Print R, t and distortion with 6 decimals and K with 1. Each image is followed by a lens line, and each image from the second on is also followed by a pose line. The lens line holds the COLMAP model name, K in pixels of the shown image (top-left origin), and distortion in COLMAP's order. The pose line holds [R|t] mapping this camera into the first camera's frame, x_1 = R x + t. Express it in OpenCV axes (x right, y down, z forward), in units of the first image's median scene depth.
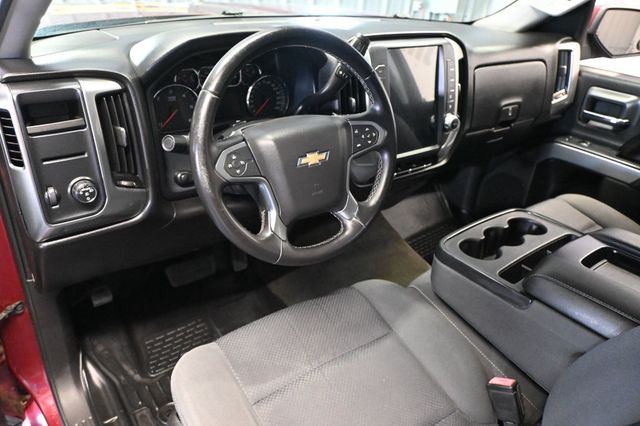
lens RADIAL K [[490.1, 0, 320.0], [0, 490.1, 213.0], [0, 0, 1]] dist [-0.002604, -0.000618]
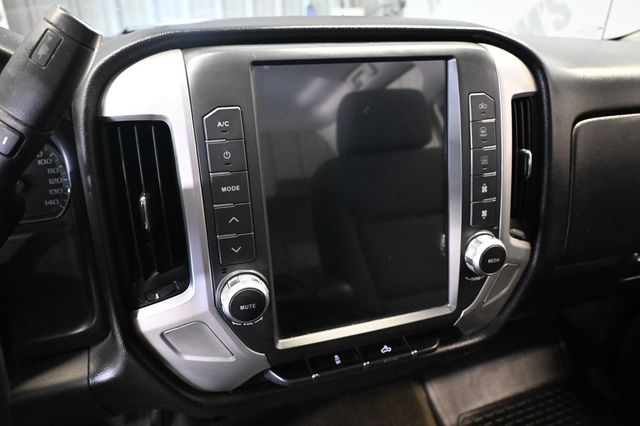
lens RADIAL K [[460.2, 0, 320.0], [0, 460.2, 213.0], [0, 0, 1]] dist [-0.010690, -0.003199]
pose [[0.934561, 0.067357, -0.349368, 0.390554], [-0.099810, 0.992122, -0.075714, -0.255645], [0.341516, 0.105630, 0.933921, 0.886824]]
